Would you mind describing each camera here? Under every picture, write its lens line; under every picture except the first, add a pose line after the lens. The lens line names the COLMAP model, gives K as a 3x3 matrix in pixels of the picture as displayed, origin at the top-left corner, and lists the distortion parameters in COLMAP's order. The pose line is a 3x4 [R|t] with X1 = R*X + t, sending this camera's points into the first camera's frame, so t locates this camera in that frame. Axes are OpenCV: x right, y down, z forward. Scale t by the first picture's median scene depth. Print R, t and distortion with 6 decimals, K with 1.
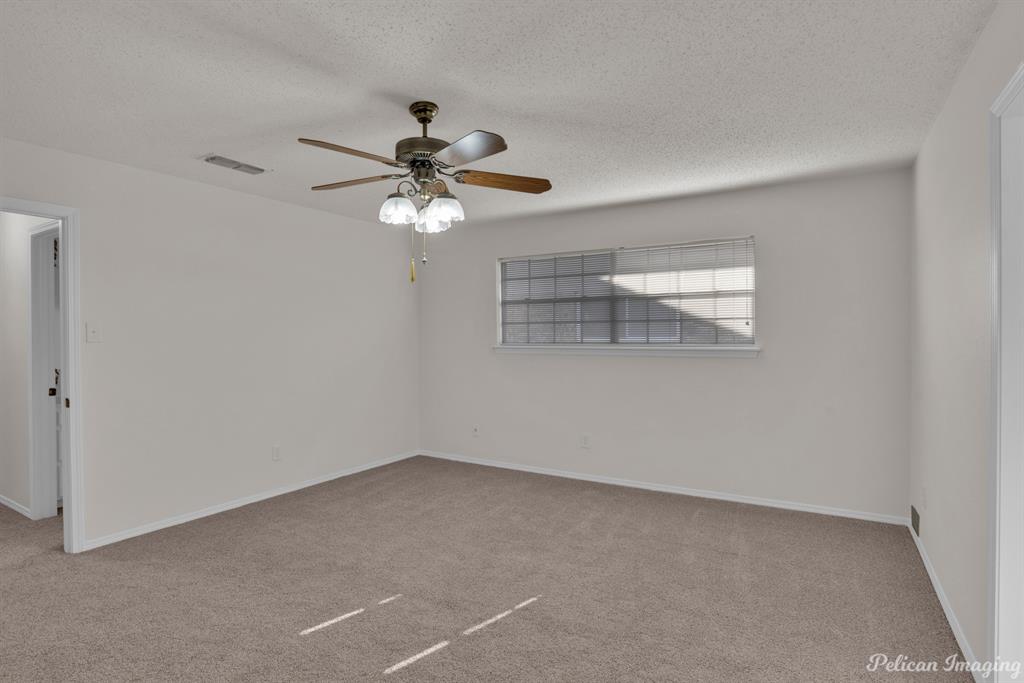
lens RADIAL K [[527.3, 0, 512.4], [0, 527.3, 332.9], [0, 0, 1]] dist [-0.022936, 0.001282]
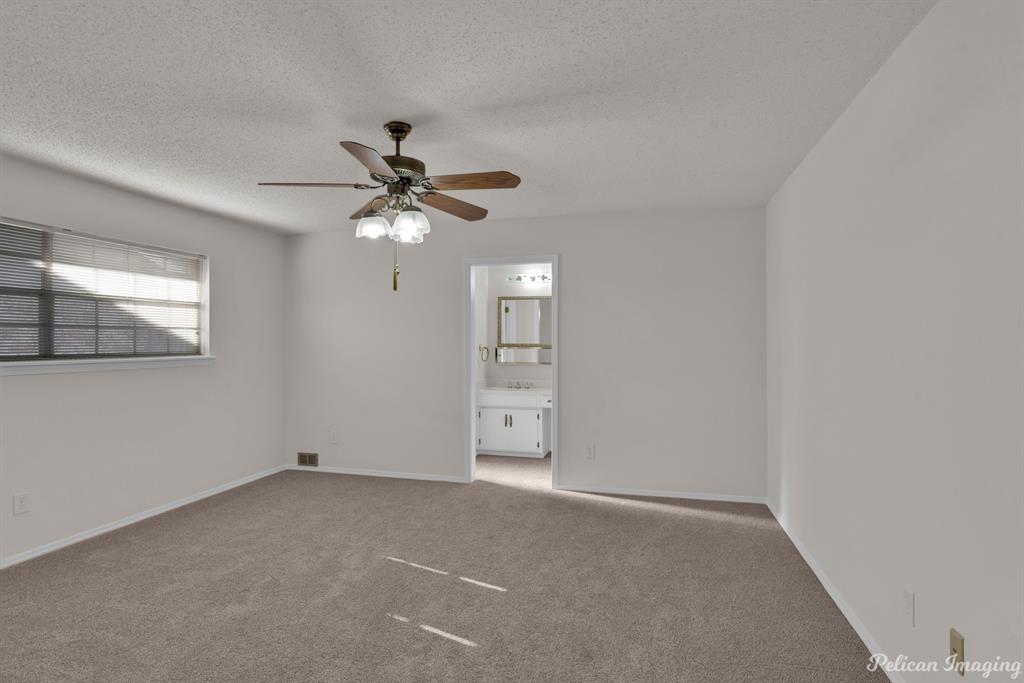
lens RADIAL K [[527.3, 0, 512.4], [0, 527.3, 332.9], [0, 0, 1]] dist [-0.022936, 0.001282]
pose [[-0.267752, 0.019832, 0.963284, -0.731860], [0.000531, 0.999791, -0.020435, 0.003269], [-0.963488, -0.004960, -0.267706, 0.630945]]
